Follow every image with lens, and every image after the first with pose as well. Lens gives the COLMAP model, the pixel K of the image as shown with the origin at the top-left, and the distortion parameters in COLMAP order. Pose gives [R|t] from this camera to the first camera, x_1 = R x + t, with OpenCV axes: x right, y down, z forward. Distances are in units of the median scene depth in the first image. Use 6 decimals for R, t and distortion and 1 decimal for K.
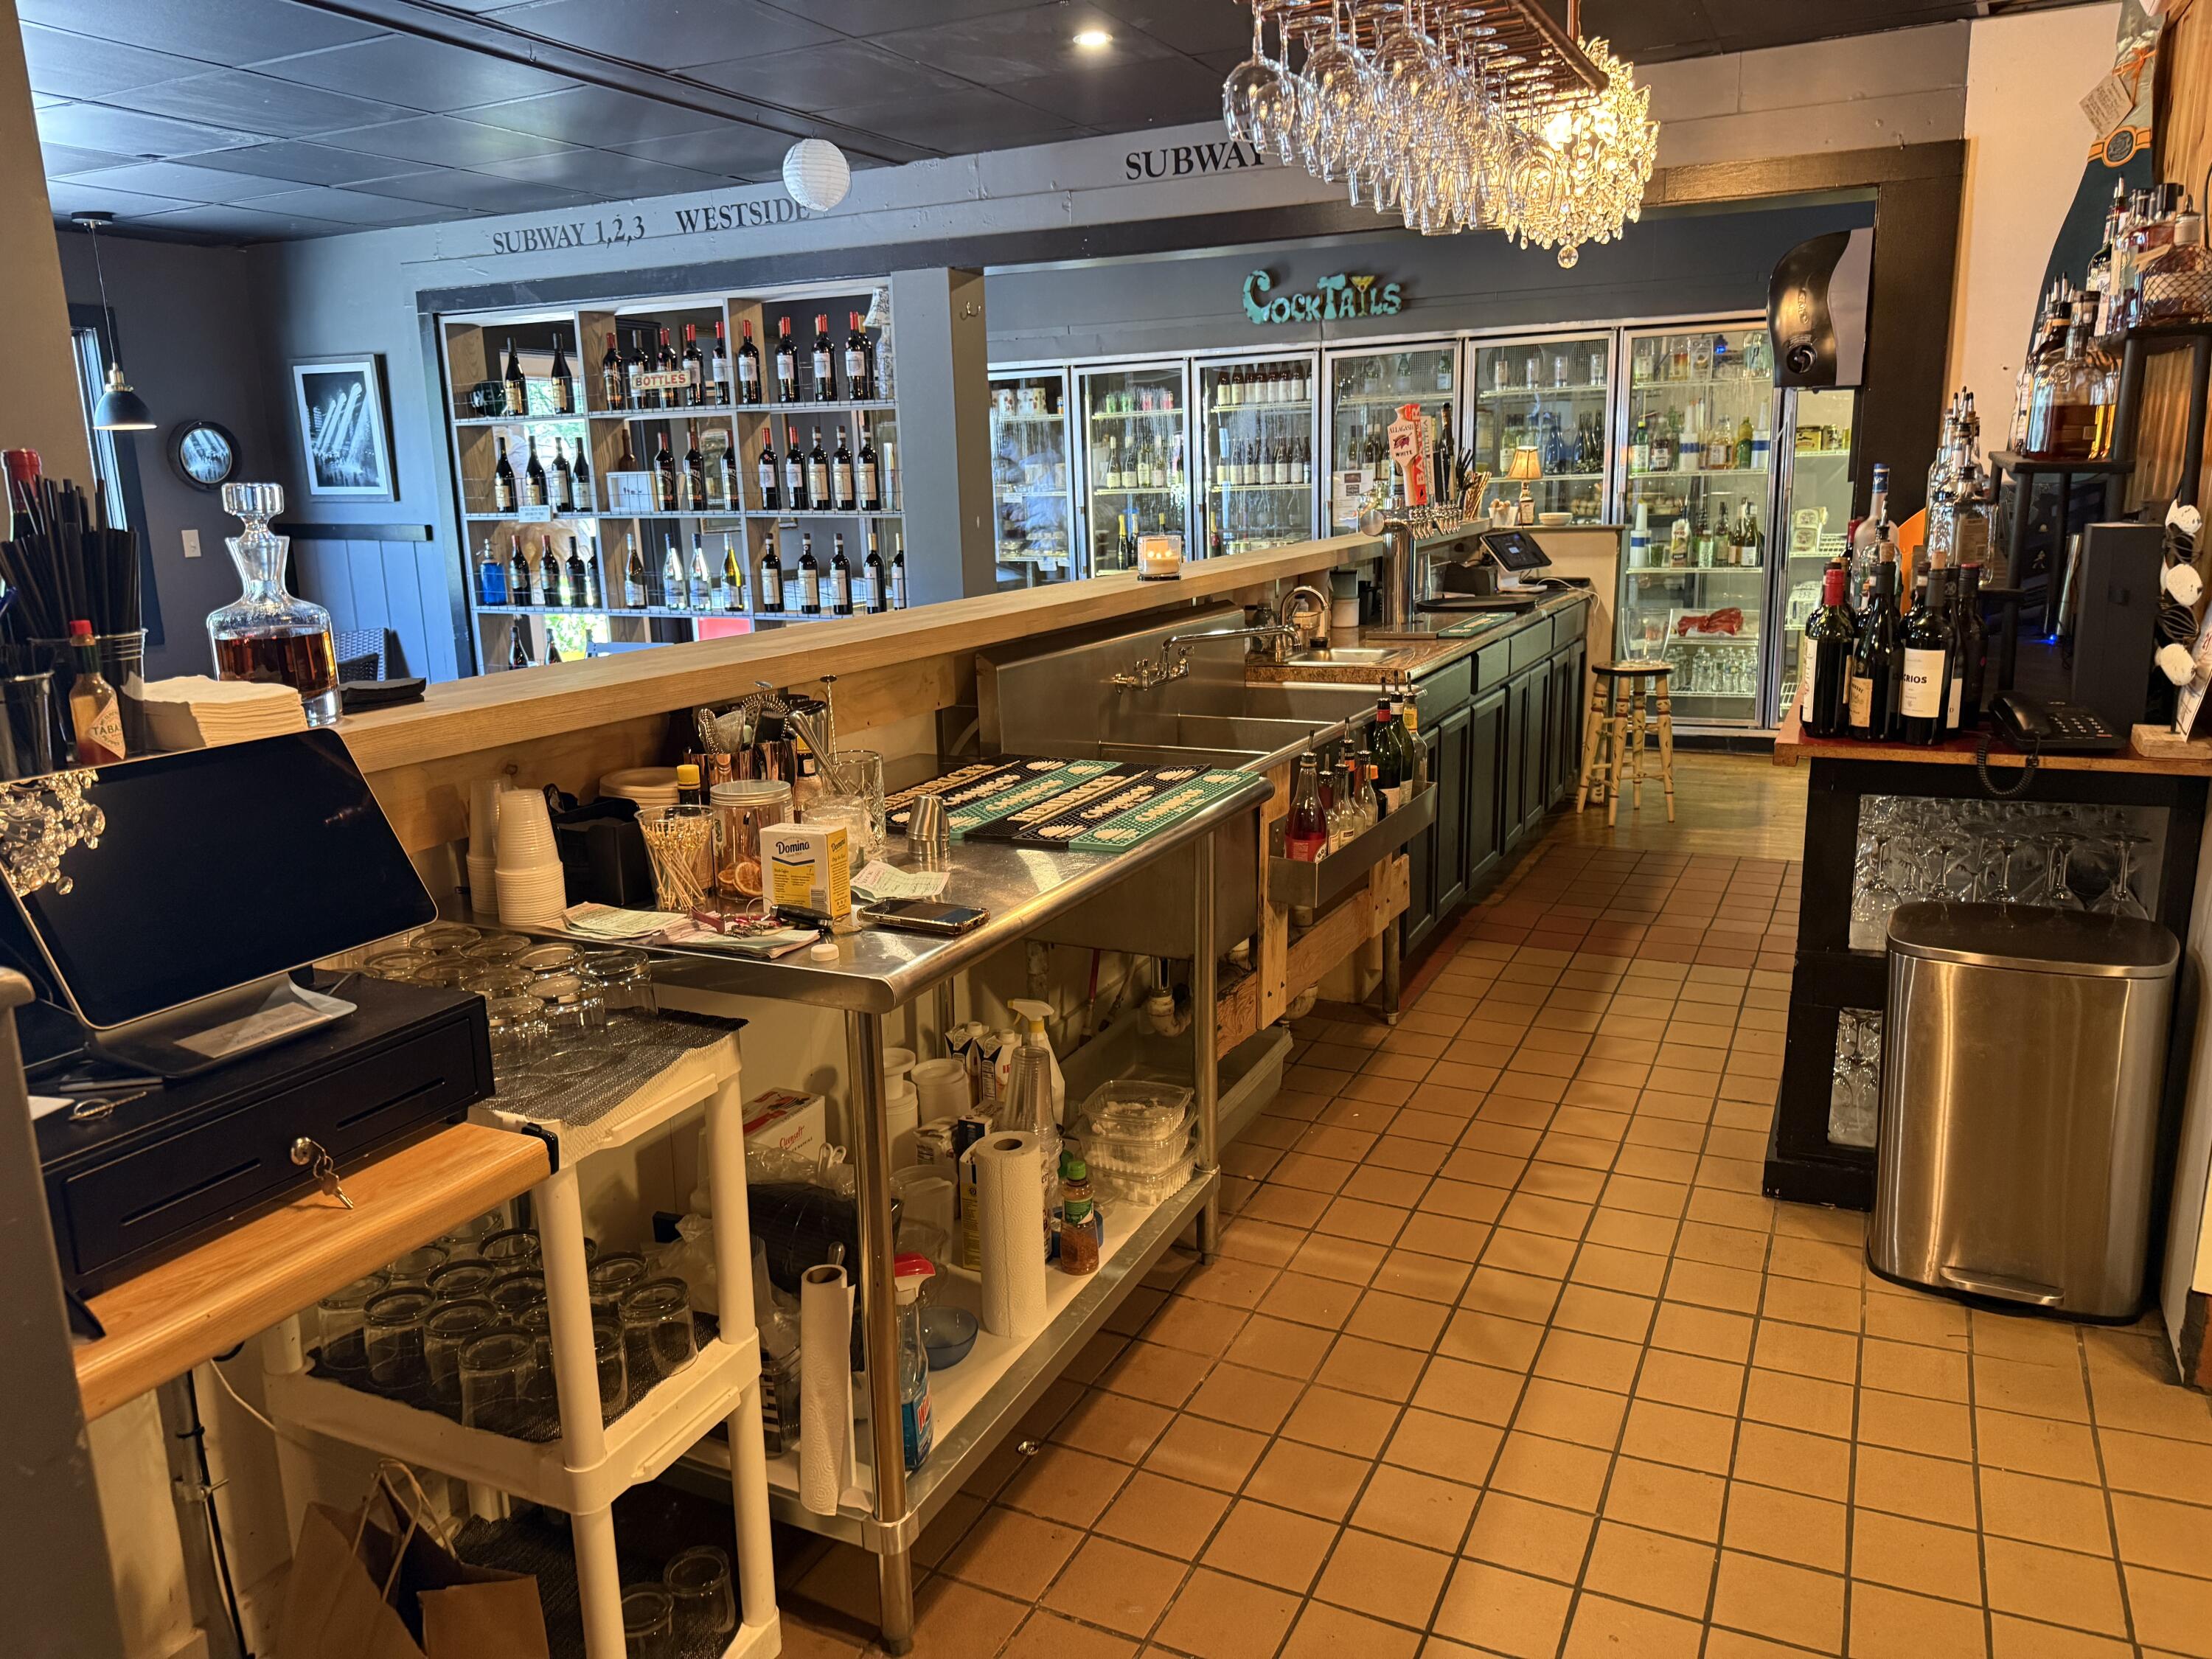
lens RADIAL K [[1542.7, 0, 1106.0], [0, 1542.7, 829.5], [0, 0, 1]] dist [0.050250, -0.000185]
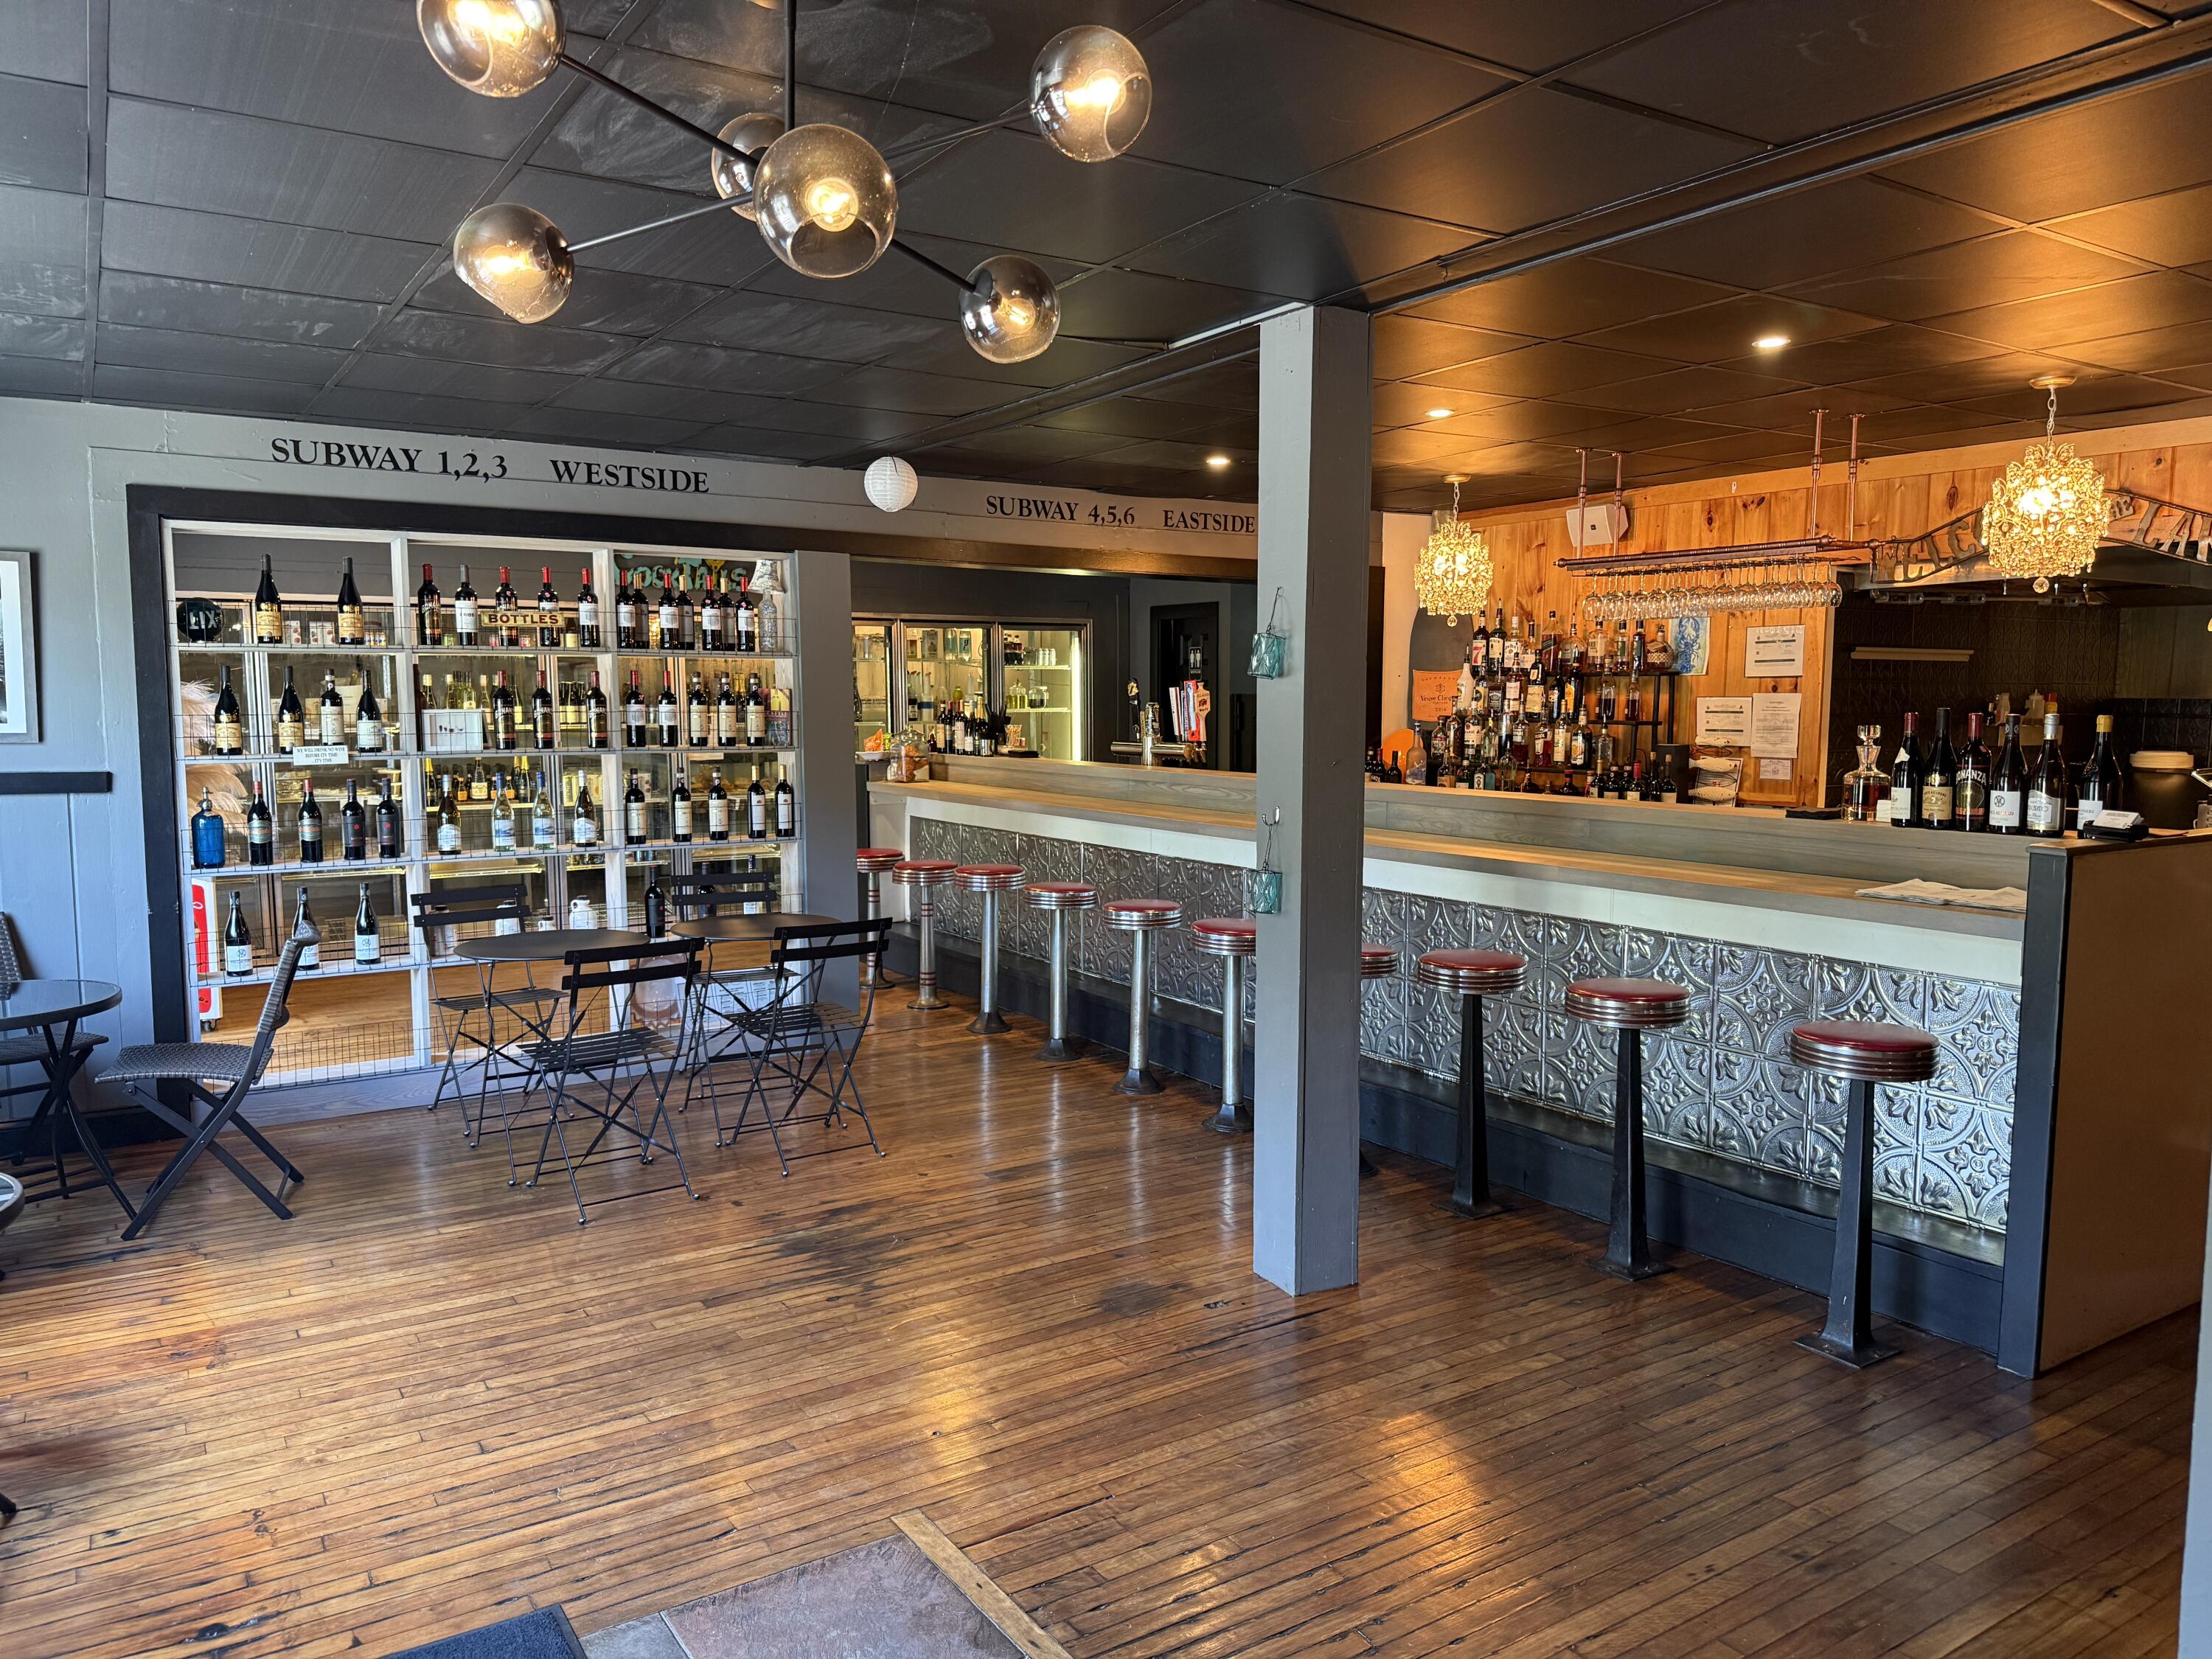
lens RADIAL K [[1542.7, 0, 1106.0], [0, 1542.7, 829.5], [0, 0, 1]] dist [0.050250, -0.000185]
pose [[0.499968, -0.048847, 0.864665, -0.980551], [0.182515, 0.981928, -0.050063, -0.044040], [-0.846593, 0.182844, 0.499848, 0.233279]]
